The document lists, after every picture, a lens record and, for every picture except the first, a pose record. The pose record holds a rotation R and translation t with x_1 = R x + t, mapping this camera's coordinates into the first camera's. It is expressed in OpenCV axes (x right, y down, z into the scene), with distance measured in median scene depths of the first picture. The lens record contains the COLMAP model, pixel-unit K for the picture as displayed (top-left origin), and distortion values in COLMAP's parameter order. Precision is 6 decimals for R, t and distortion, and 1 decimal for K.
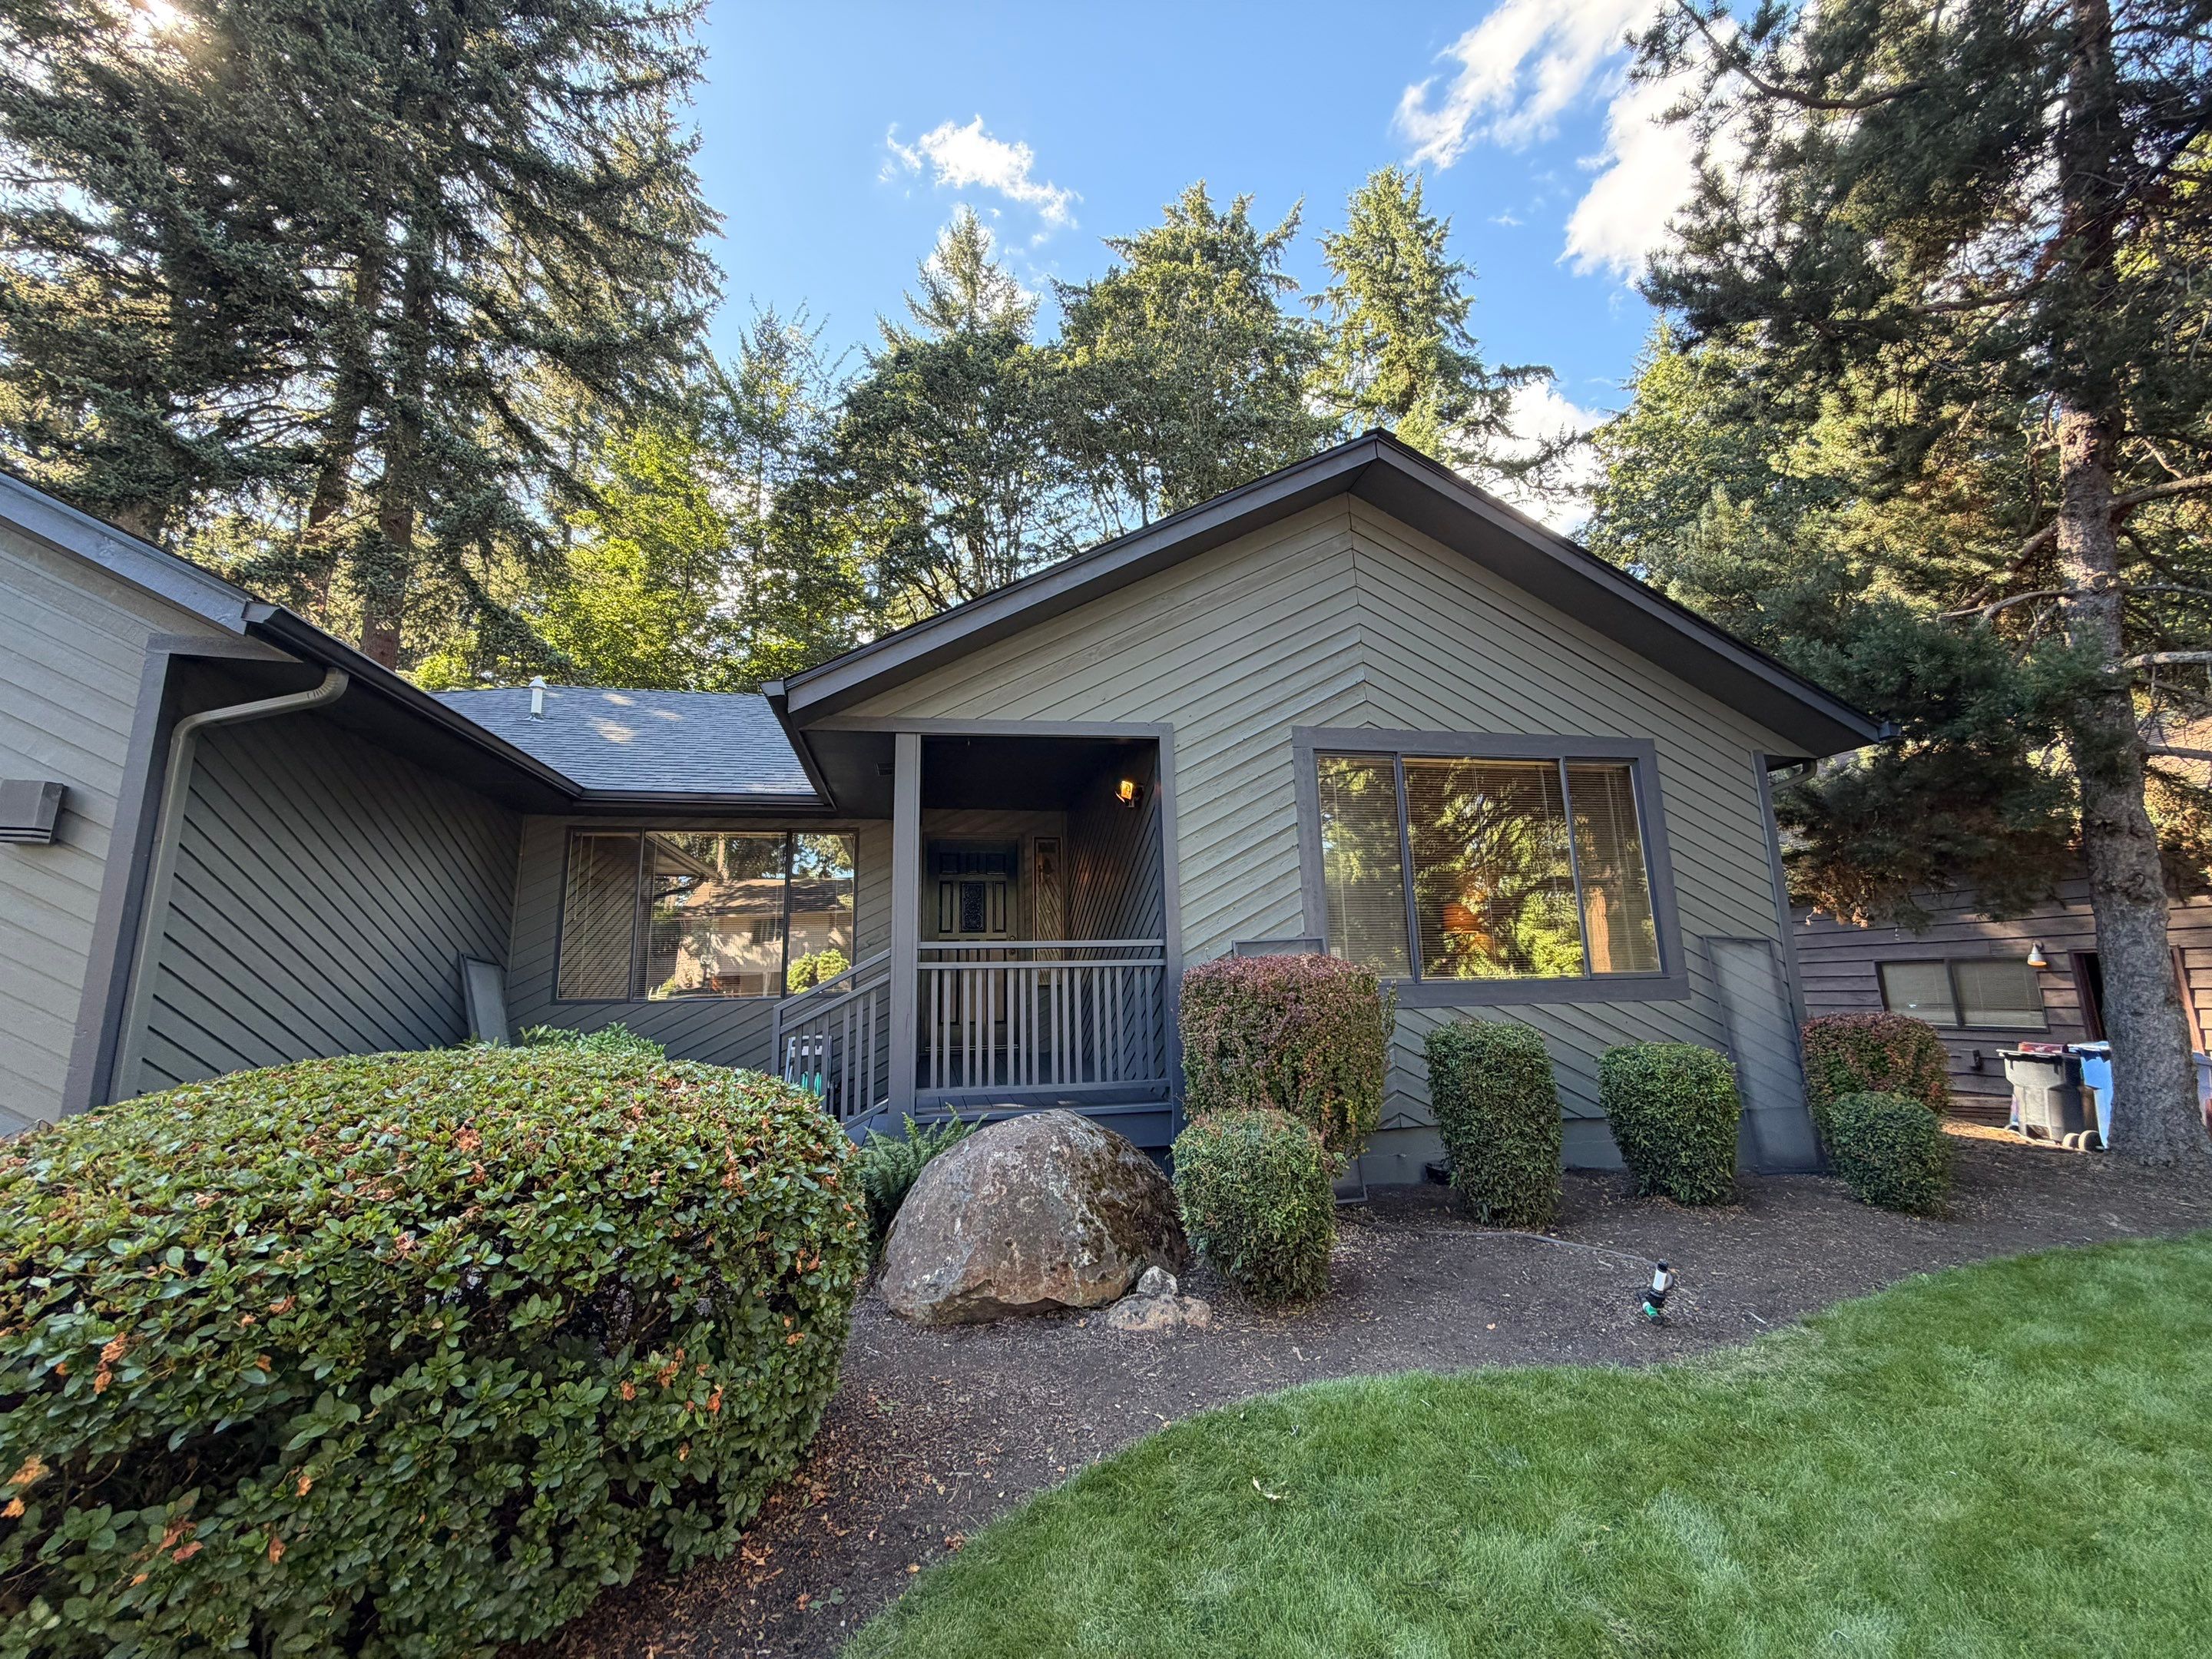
lens RADIAL K [[870.4, 0, 1094.1], [0, 870.4, 814.6], [0, 0, 1]] dist [0.000919, -0.000064]
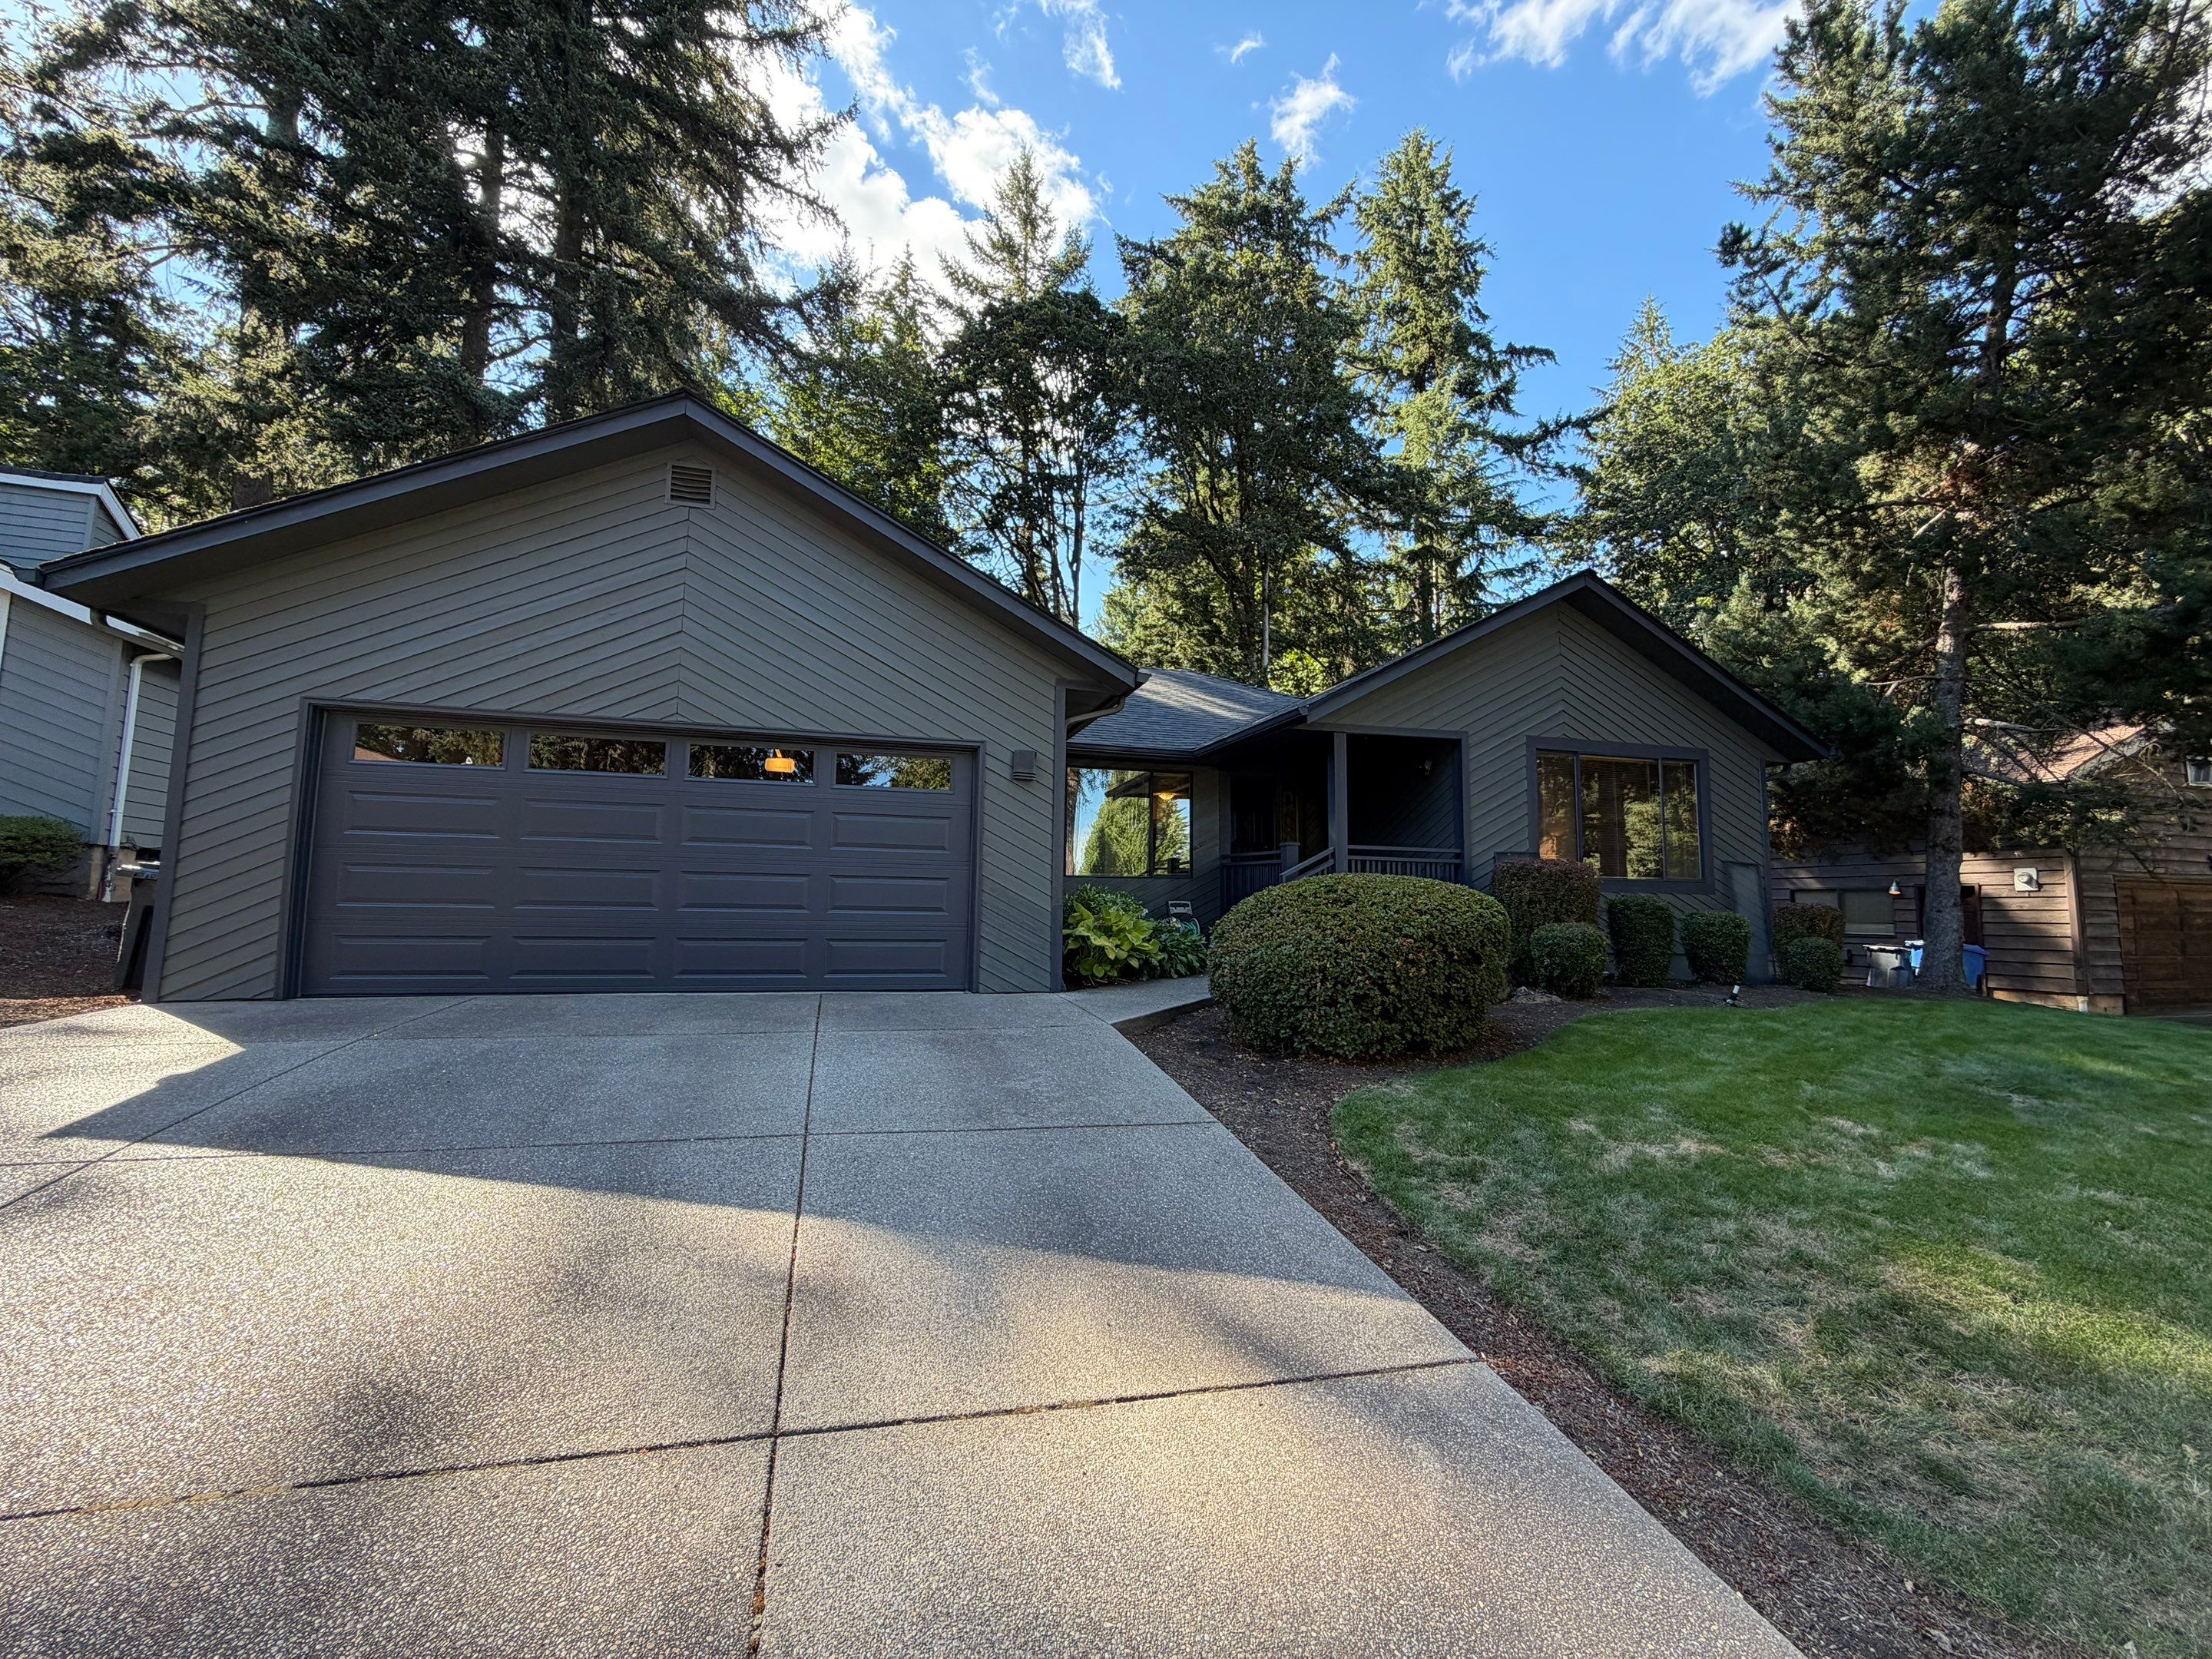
lens RADIAL K [[873.6, 0, 1102.7], [0, 873.6, 823.8], [0, 0, 1]] dist [-0.000365, -0.000025]
pose [[0.995986, 0.038680, 0.080722, -0.112316], [-0.046331, 0.994382, 0.095169, -0.006975], [-0.076588, -0.098527, 0.992183, -0.105200]]
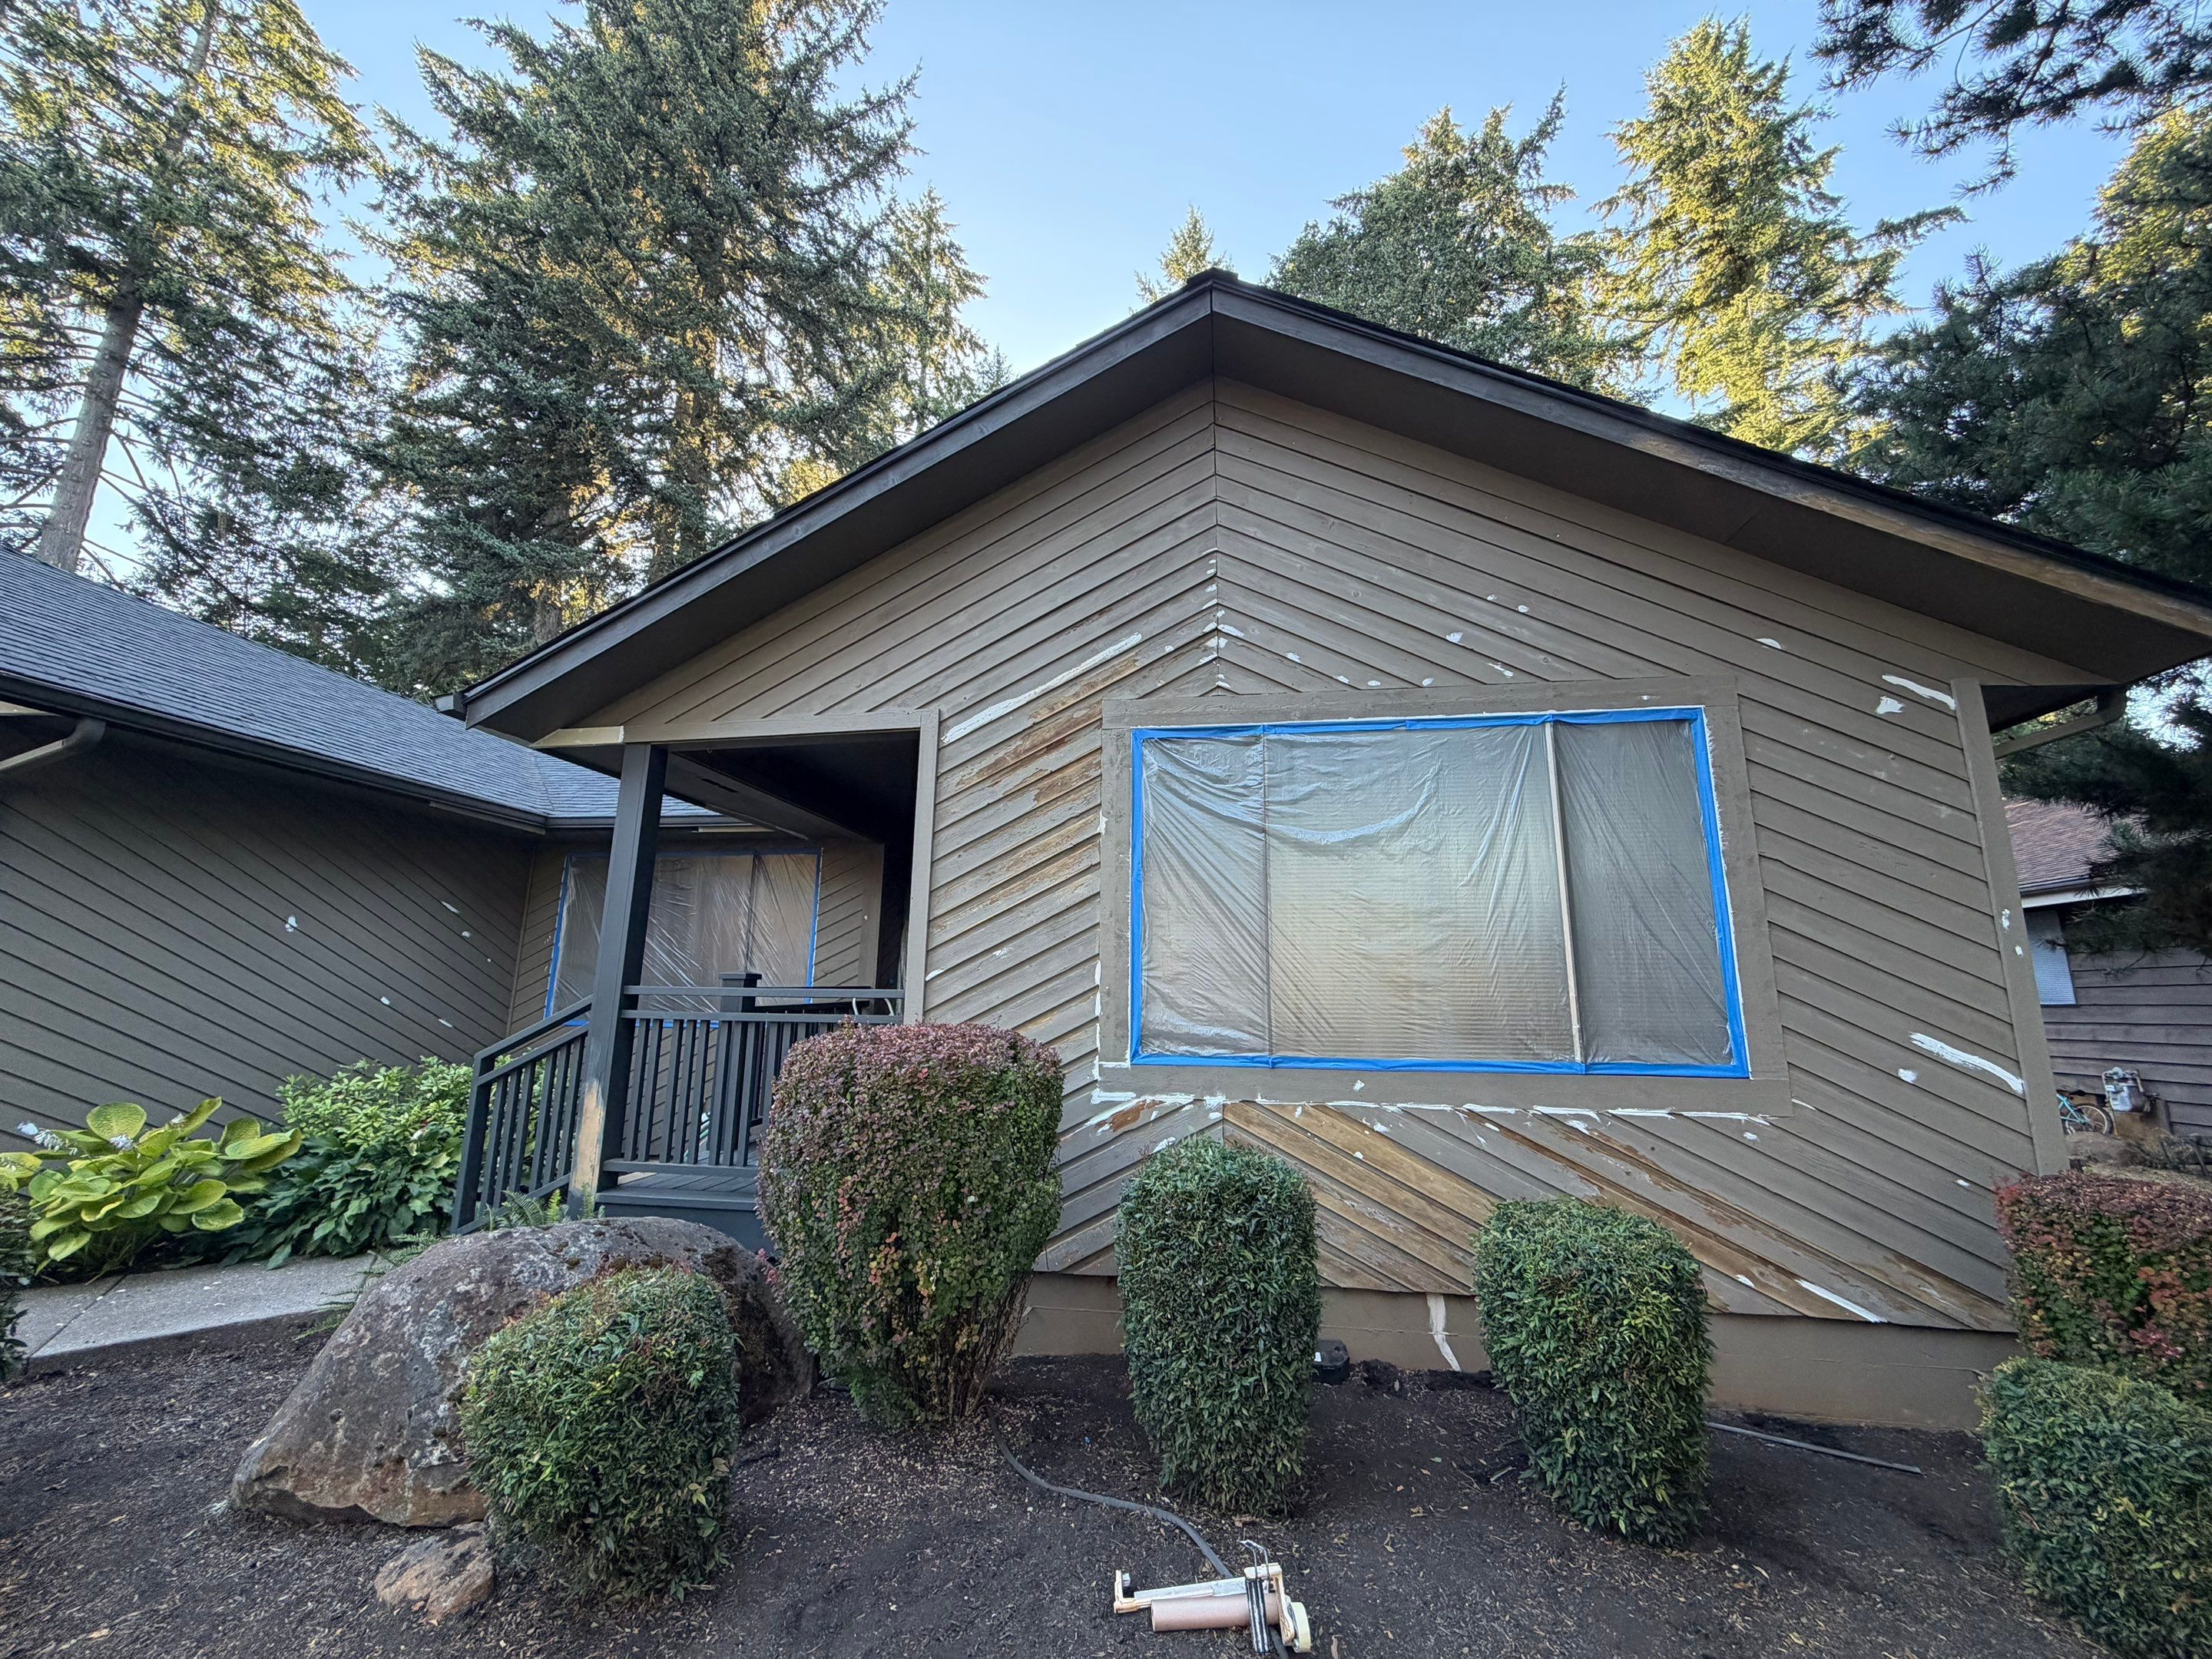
lens RADIAL K [[872.9, 0, 1096.6], [0, 872.9, 818.1], [0, 0, 1]] dist [-0.000731, 0.000167]
pose [[0.940936, -0.035787, -0.336688, 0.063693], [0.033473, 0.999359, -0.012679, 0.000739], [0.336926, 0.000660, 0.941531, 0.041591]]
